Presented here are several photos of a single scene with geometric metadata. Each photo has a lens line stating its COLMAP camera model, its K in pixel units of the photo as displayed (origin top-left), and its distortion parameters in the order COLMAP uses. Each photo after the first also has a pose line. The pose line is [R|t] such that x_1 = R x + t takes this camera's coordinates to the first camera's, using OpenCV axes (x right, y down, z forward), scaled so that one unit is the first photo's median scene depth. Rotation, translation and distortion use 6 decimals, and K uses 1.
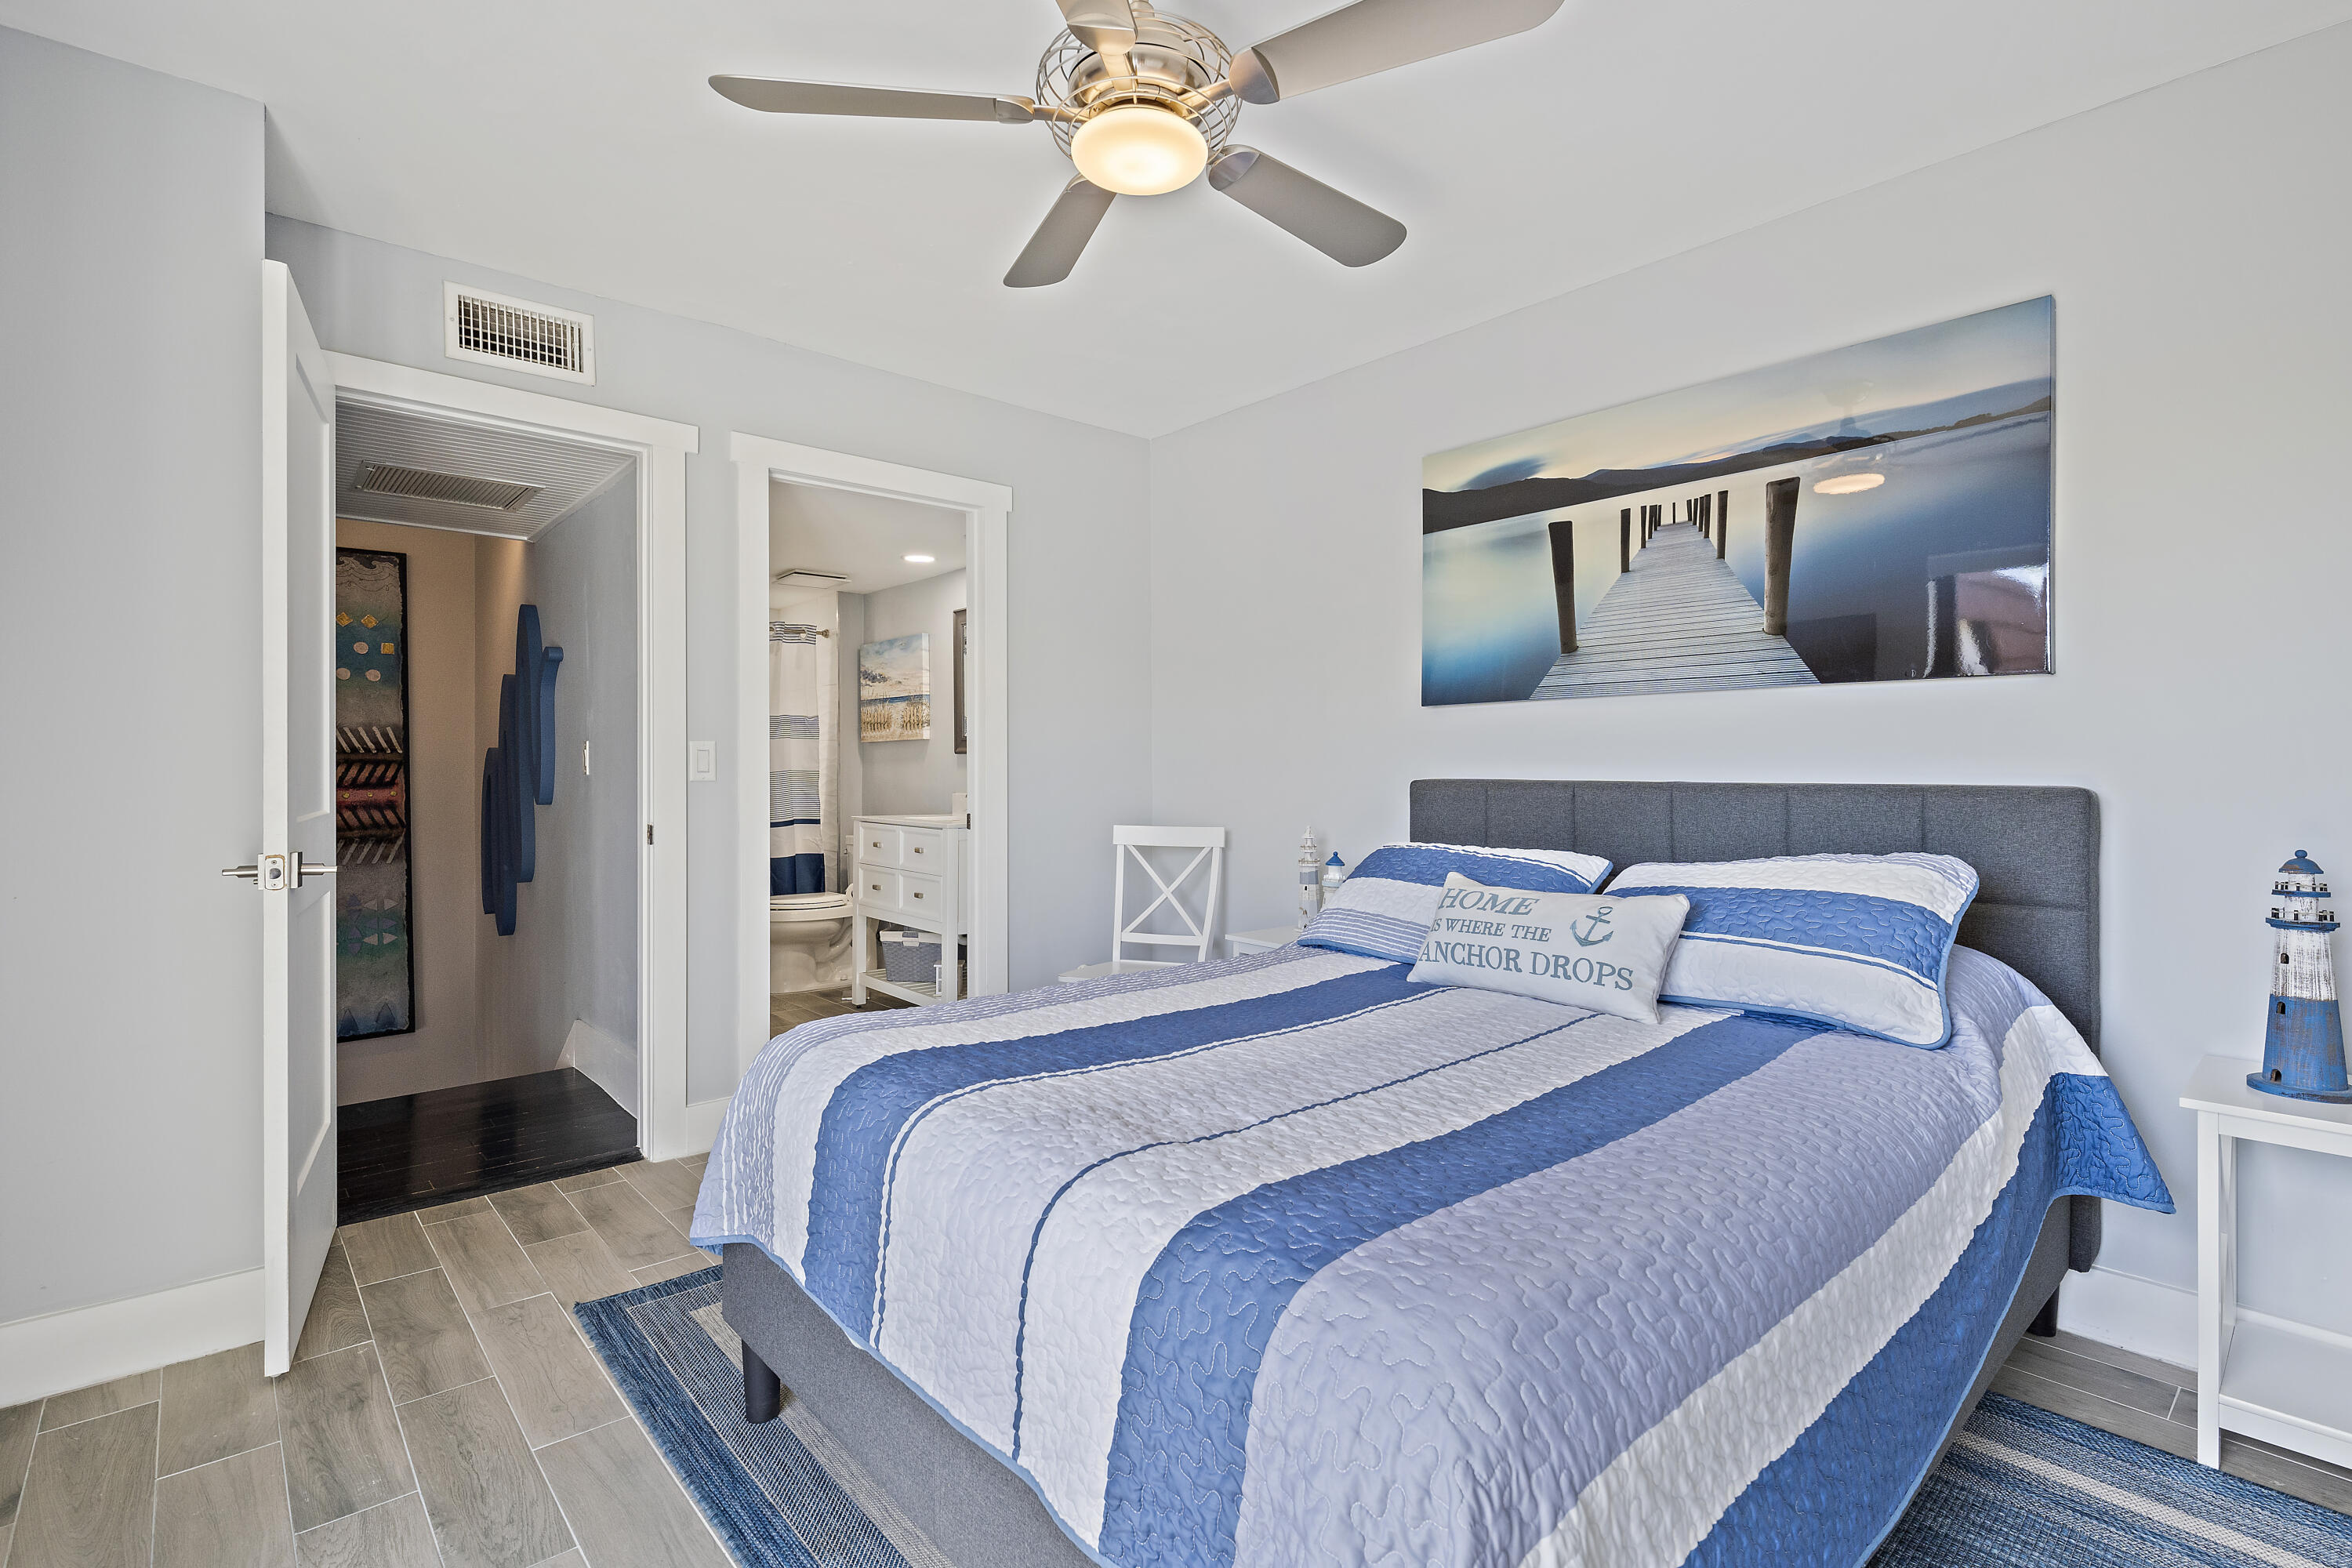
lens RADIAL K [[1104.6, 0, 1182.8], [0, 1104.6, 763.8], [0, 0, 1]] dist [0.001986, 0.000292]
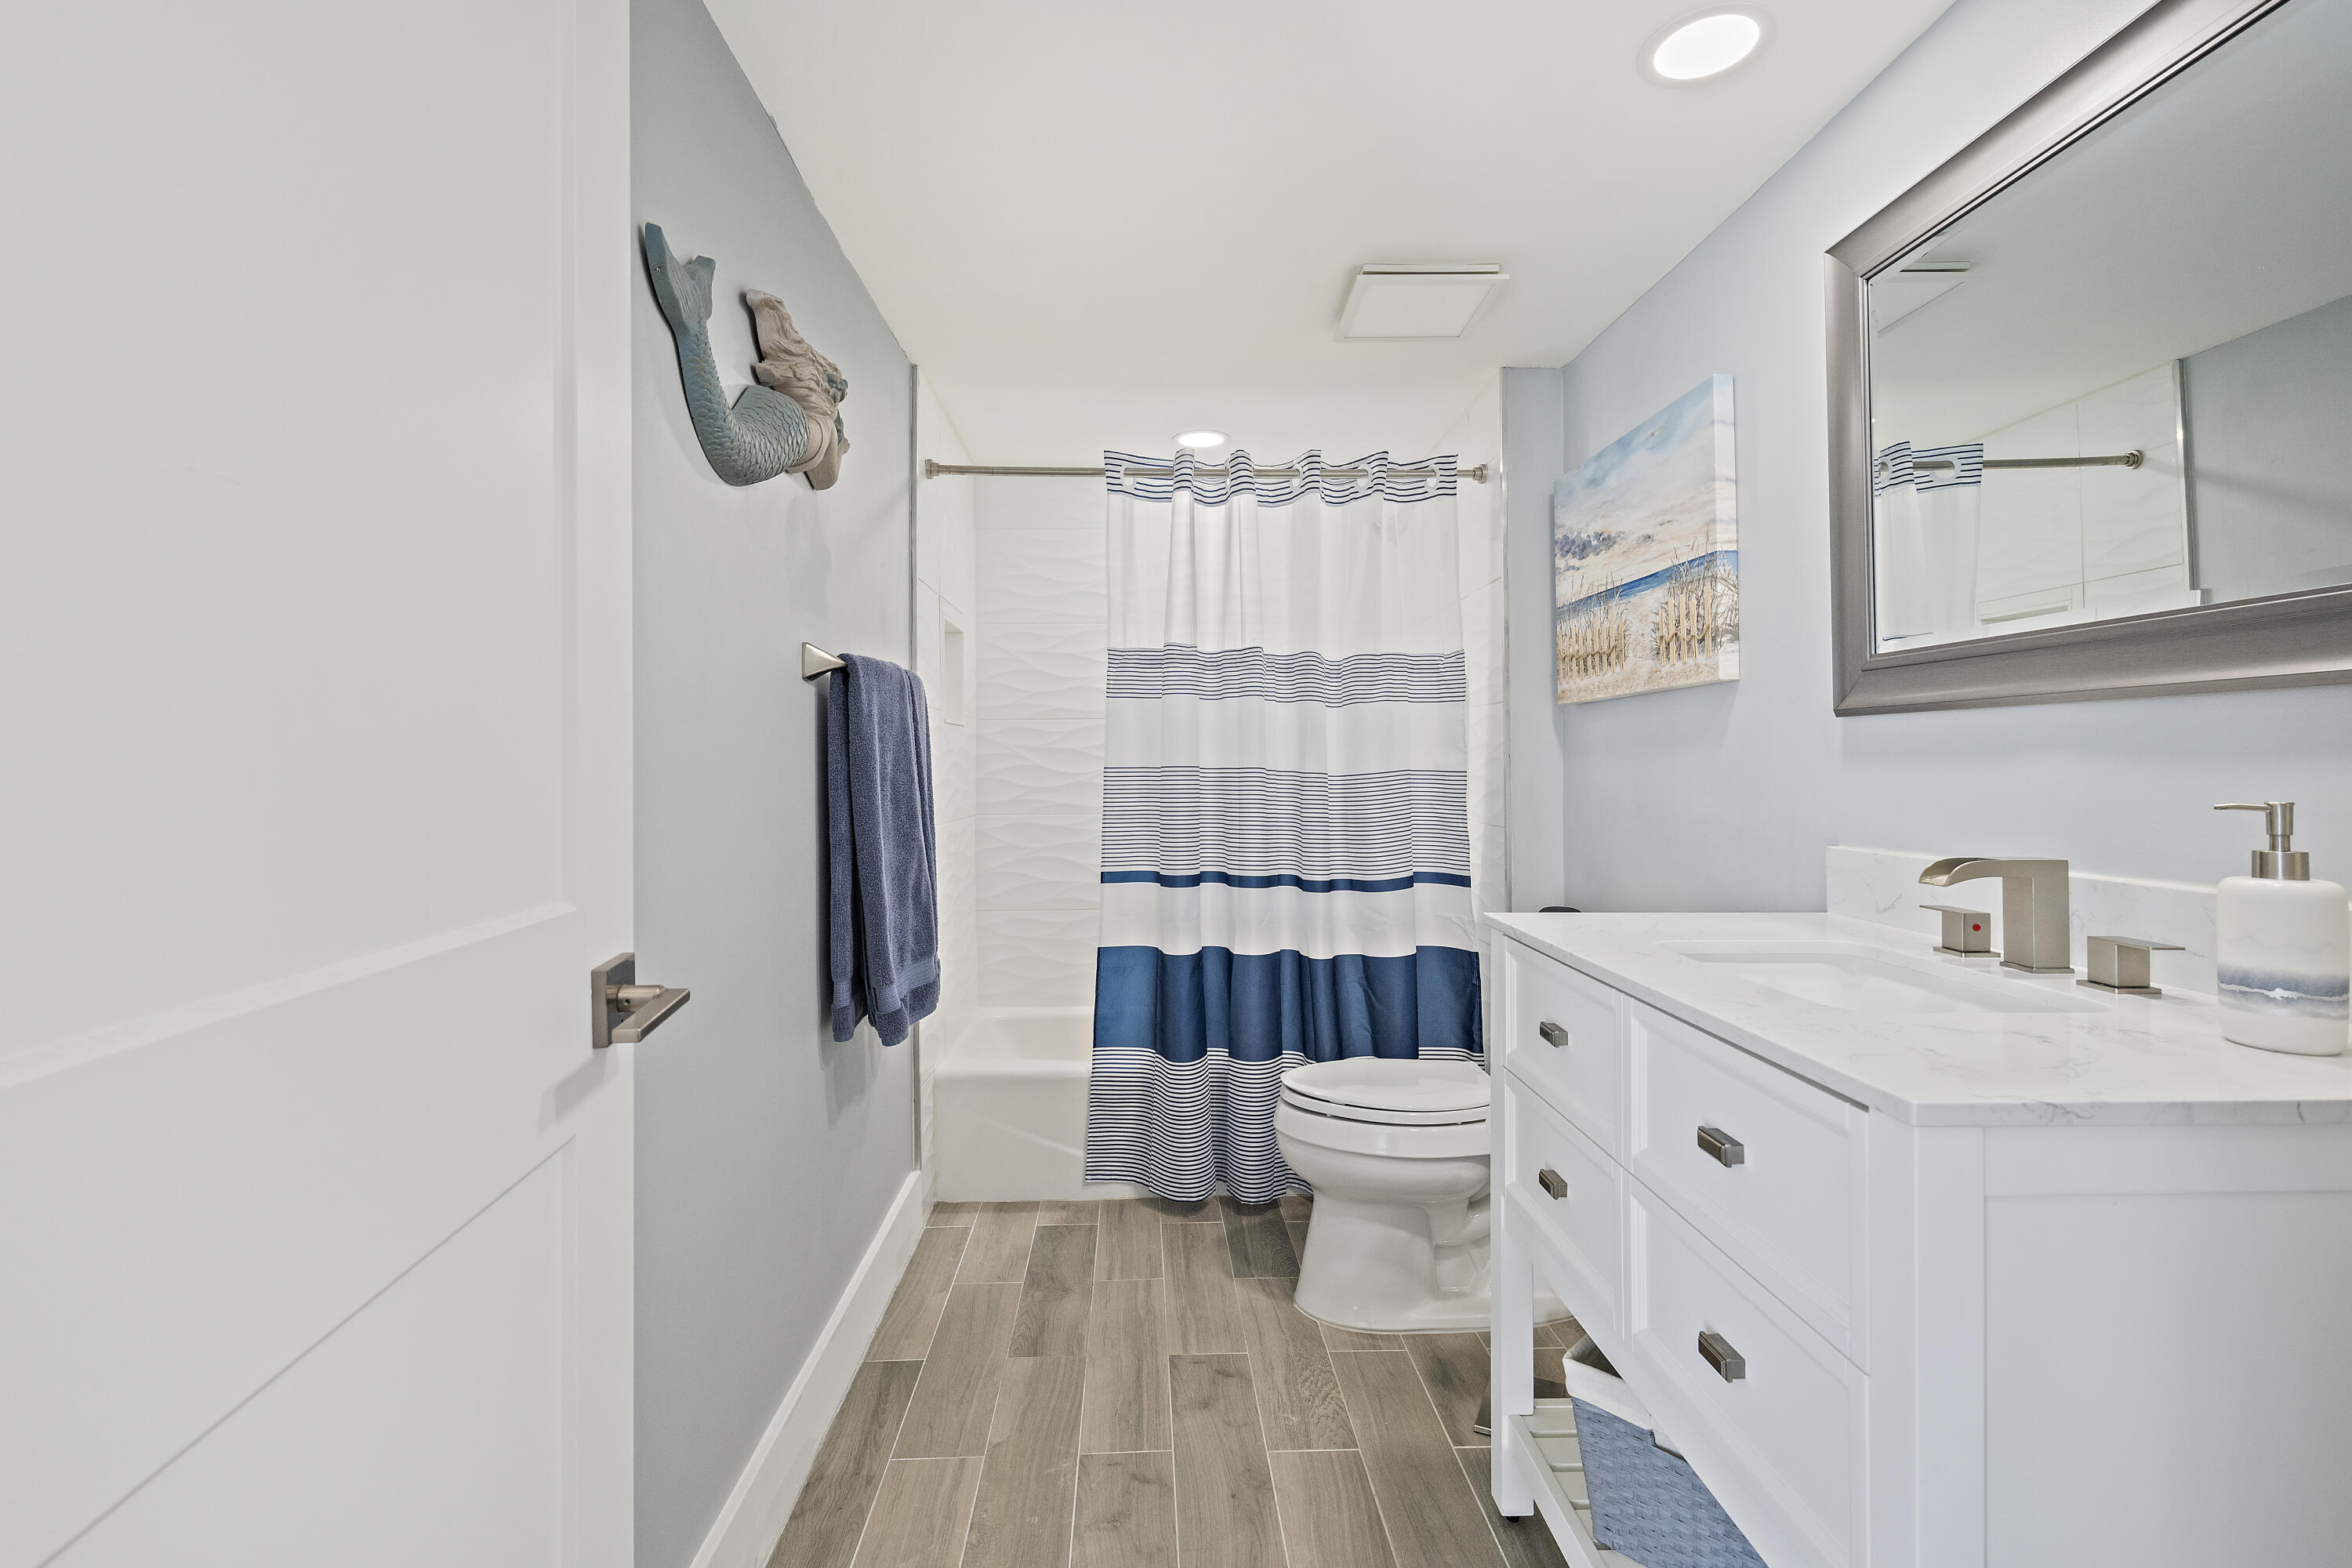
lens RADIAL K [[1059.0, 0, 1178.4], [0, 1059.0, 772.8], [0, 0, 1]] dist [0.003213, 0.000372]
pose [[0.773890, -0.008506, -0.633263, -0.289864], [0.010758, 0.999942, -0.000285, 0.011672], [0.633229, -0.006592, 0.773937, 1.179624]]
